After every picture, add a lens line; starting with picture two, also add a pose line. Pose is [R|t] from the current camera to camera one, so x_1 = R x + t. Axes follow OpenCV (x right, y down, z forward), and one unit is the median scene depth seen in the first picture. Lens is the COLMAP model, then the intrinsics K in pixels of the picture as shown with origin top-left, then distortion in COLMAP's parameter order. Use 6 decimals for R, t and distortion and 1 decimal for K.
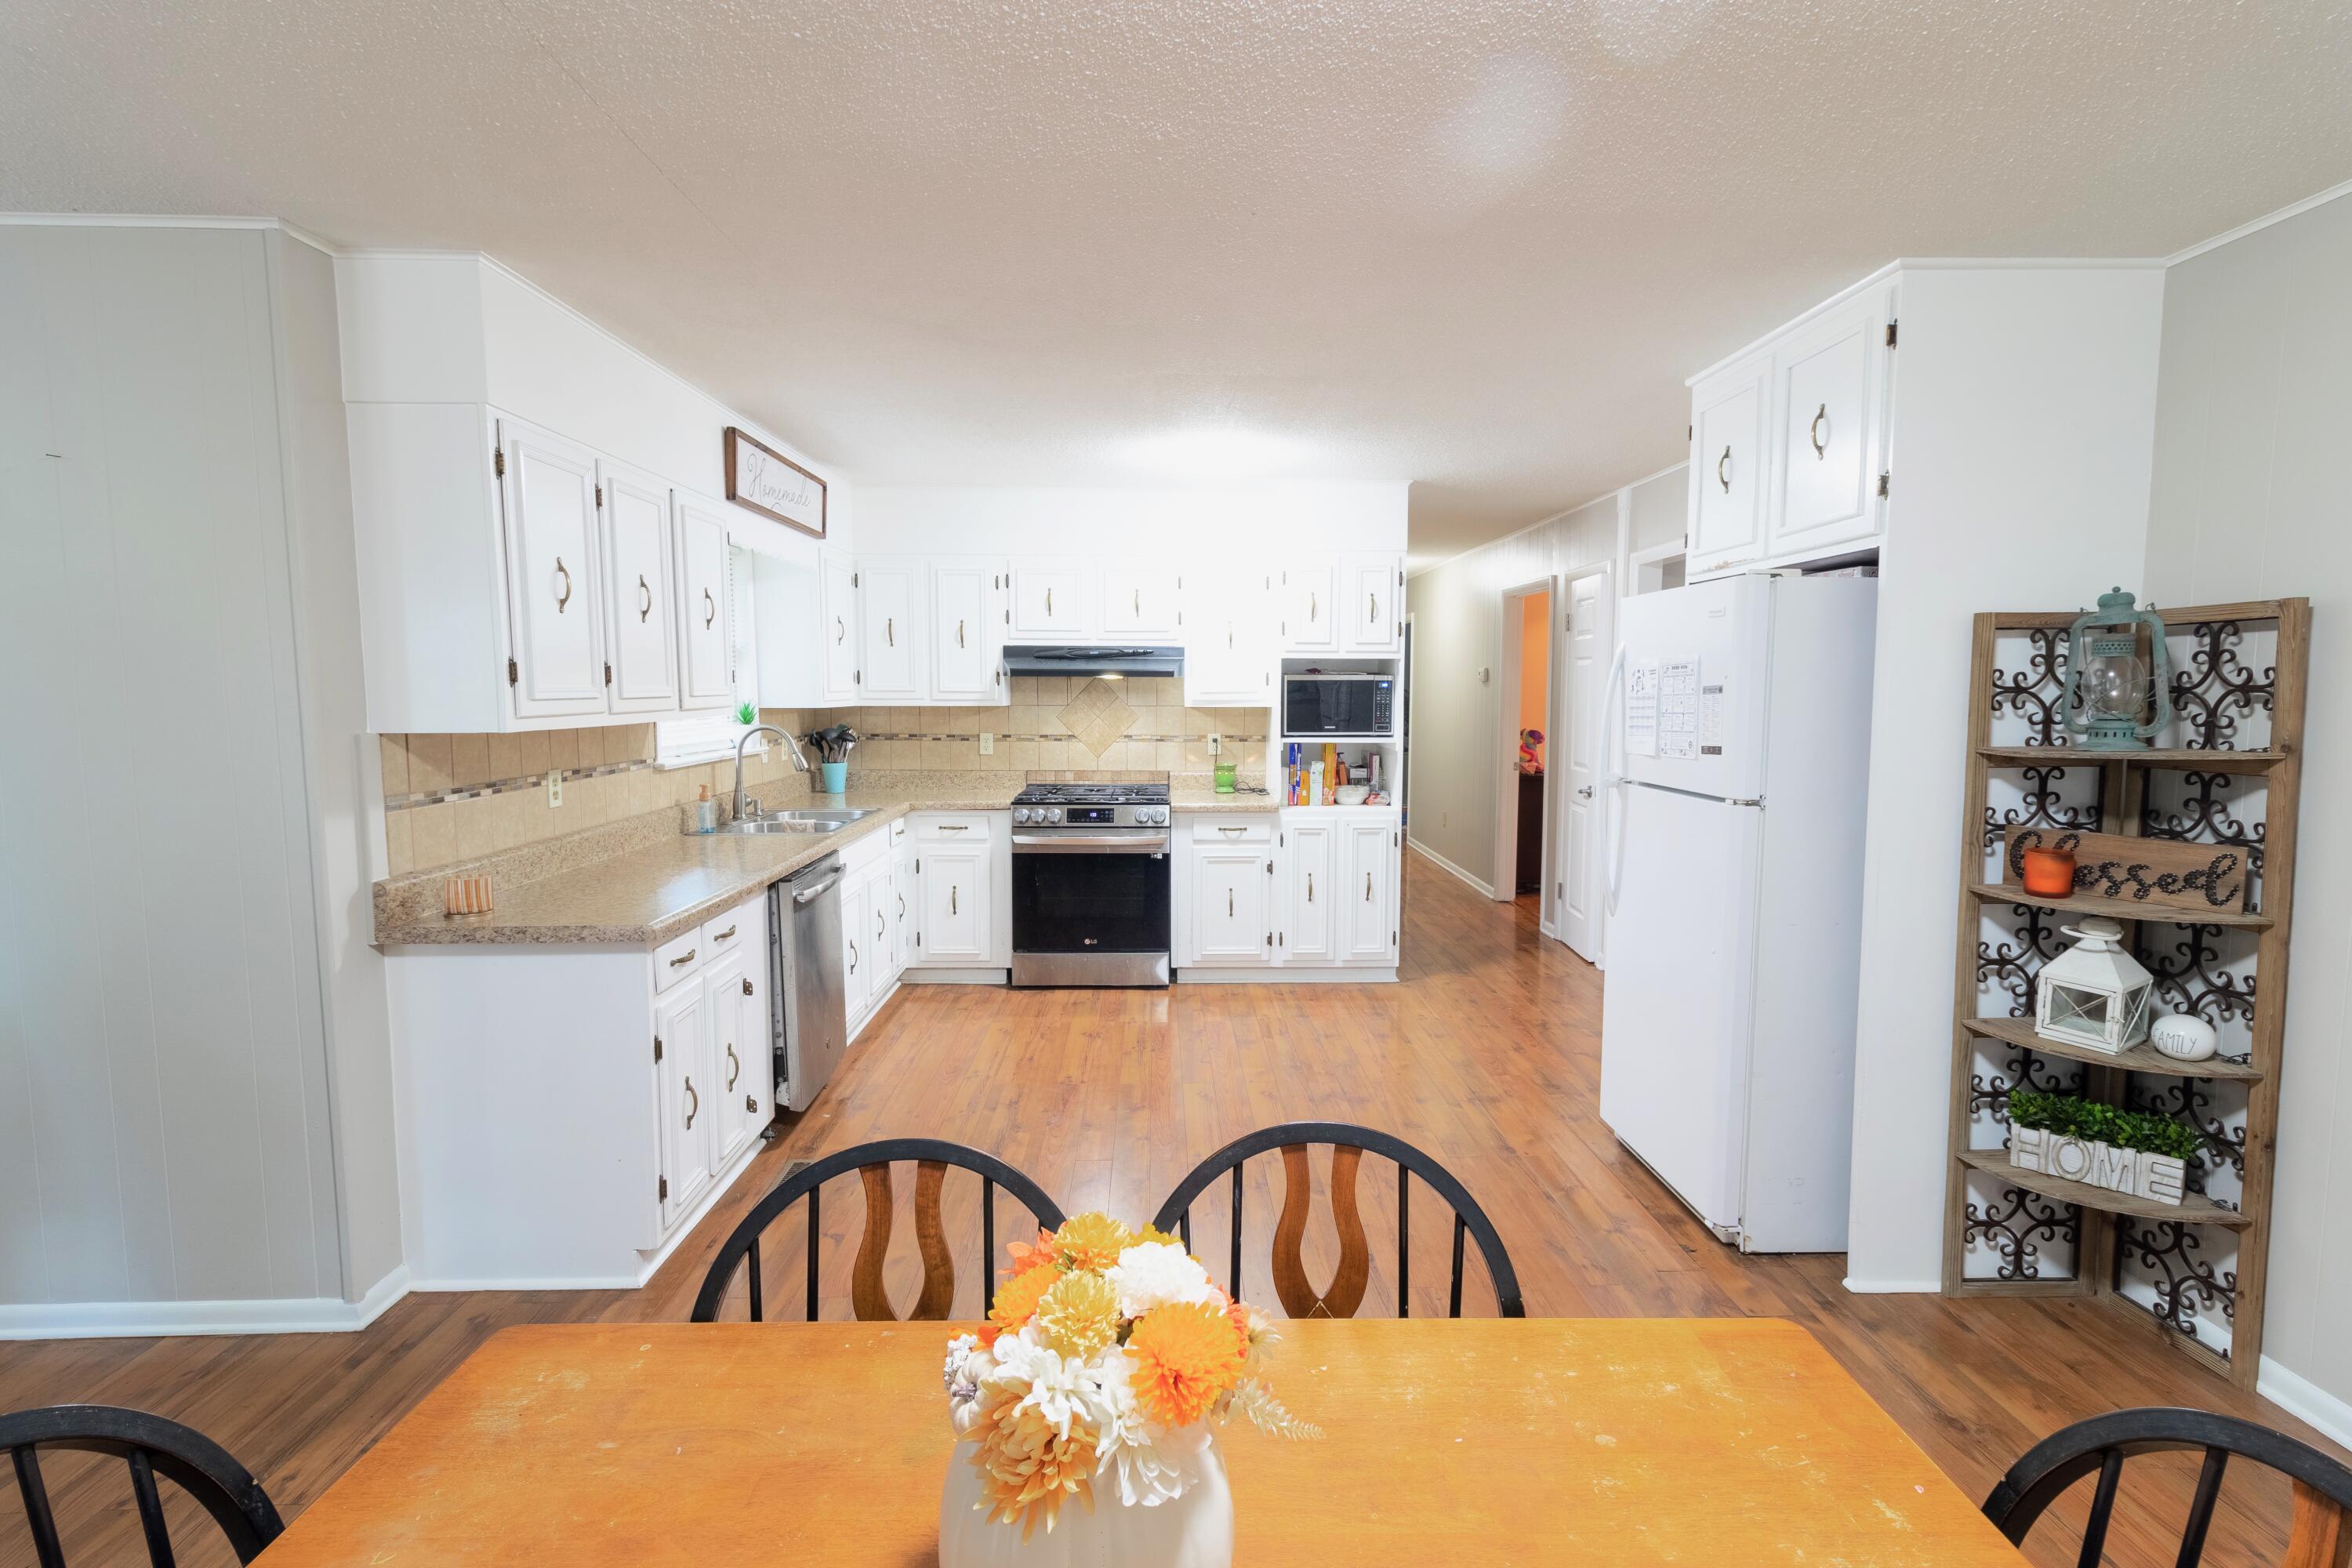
lens RADIAL K [[1091.3, 0, 1188.6], [0, 1091.3, 779.5], [0, 0, 1]] dist [0.001823, 0.001586]
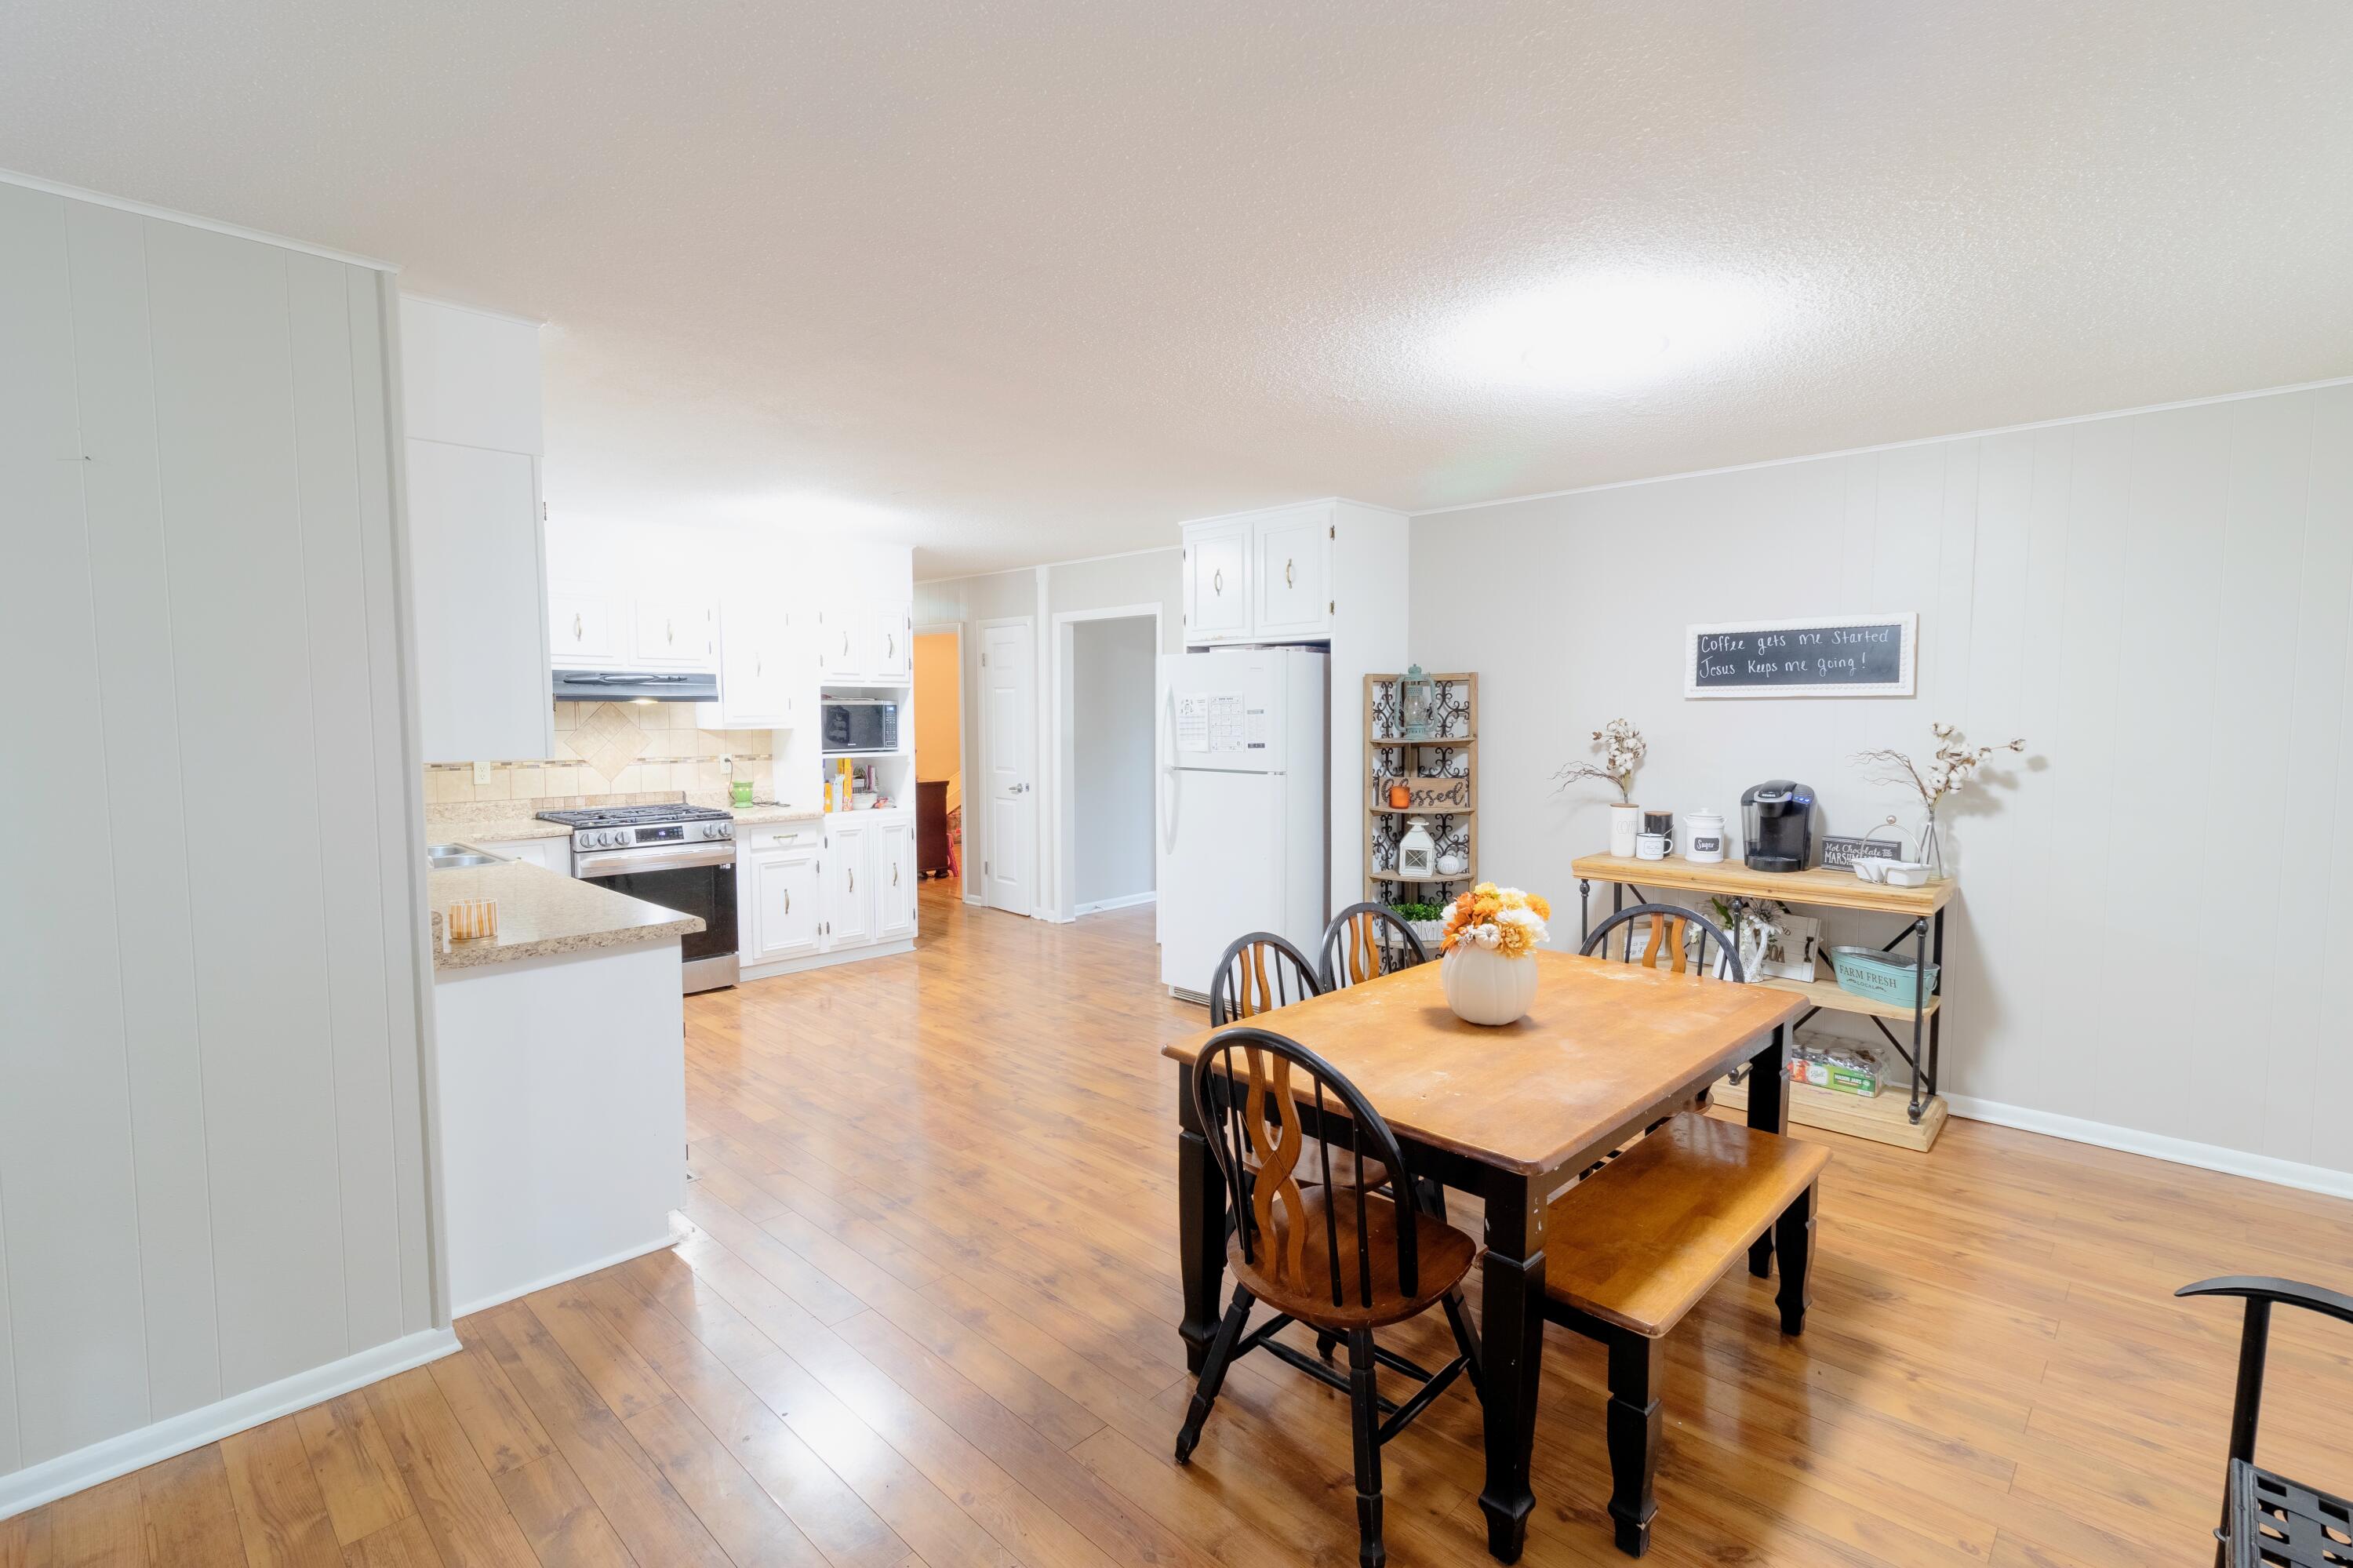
lens RADIAL K [[1091.8, 0, 1192.2], [0, 1091.8, 778.7], [0, 0, 1]] dist [0.001823, 0.001586]
pose [[0.710910, -0.049155, 0.701563, -0.699308], [0.062431, 0.998027, 0.006663, 0.007205], [-0.700506, 0.039063, 0.712577, -0.160125]]
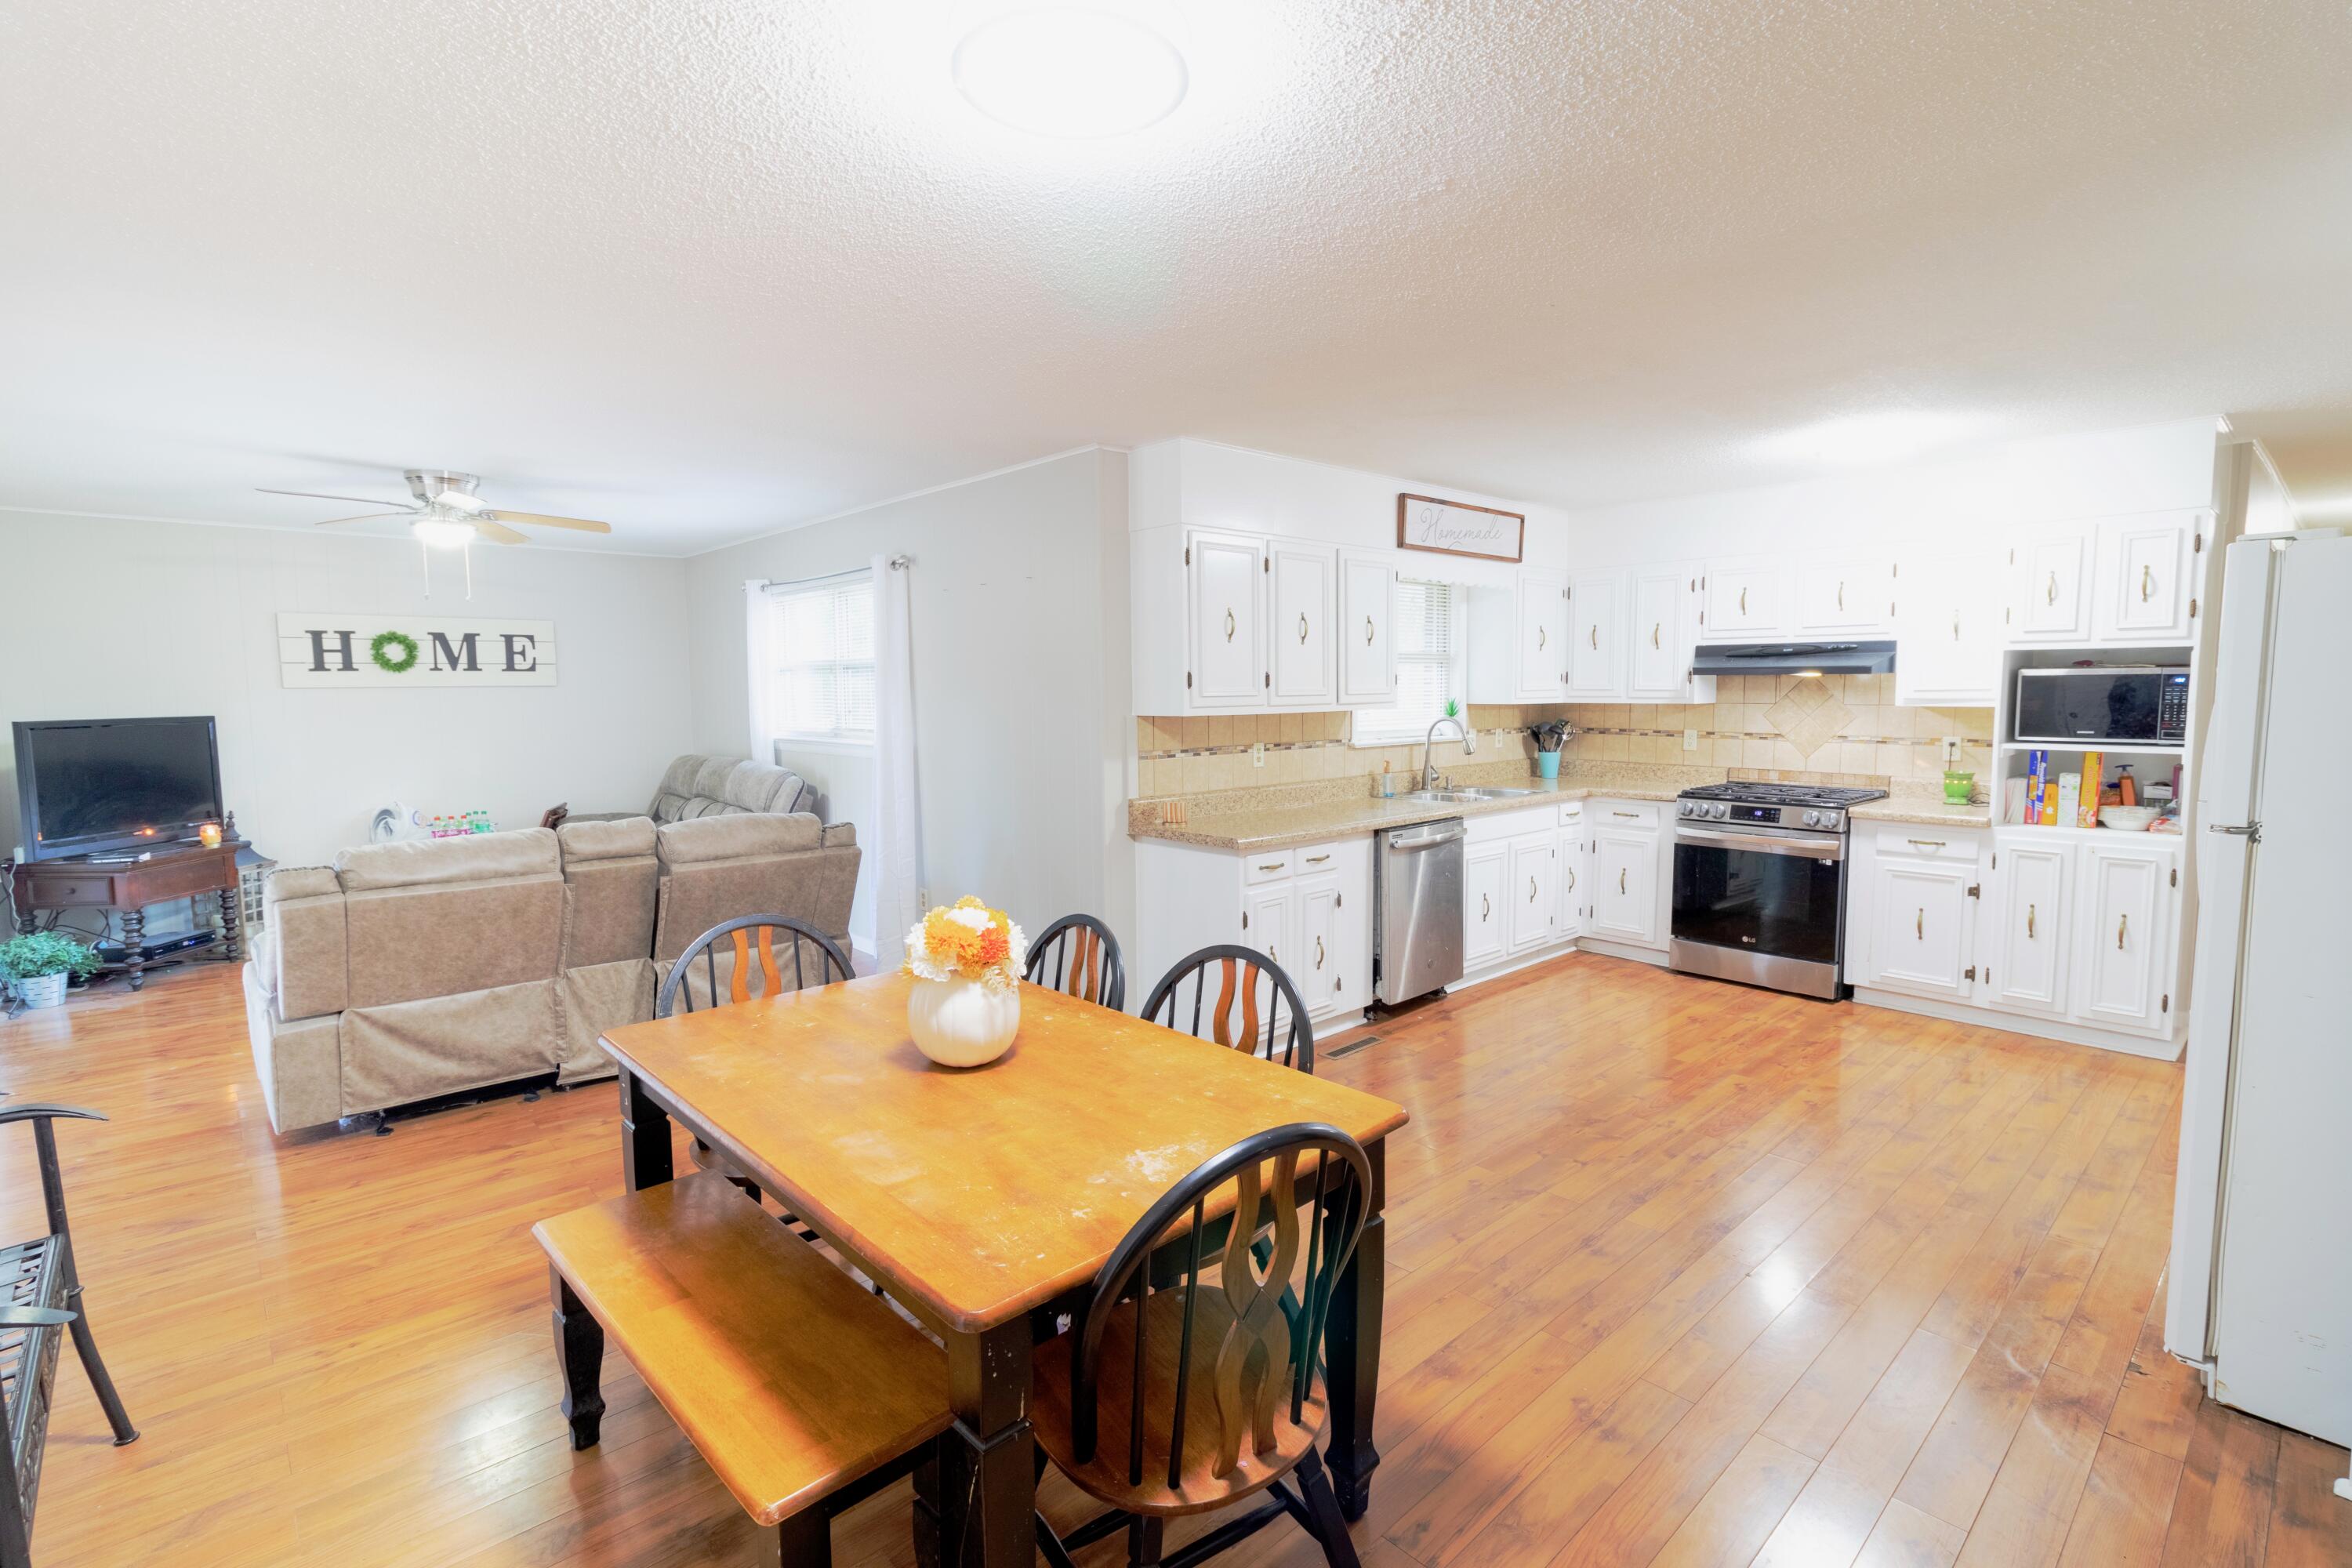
lens RADIAL K [[1091.3, 0, 1187.6], [0, 1091.3, 778.9], [0, 0, 1]] dist [0.001823, 0.001586]
pose [[0.656212, 0.059777, -0.752205, 0.486554], [-0.057465, 0.997921, 0.029173, 0.002854], [0.752385, 0.024082, 0.658283, -0.076476]]
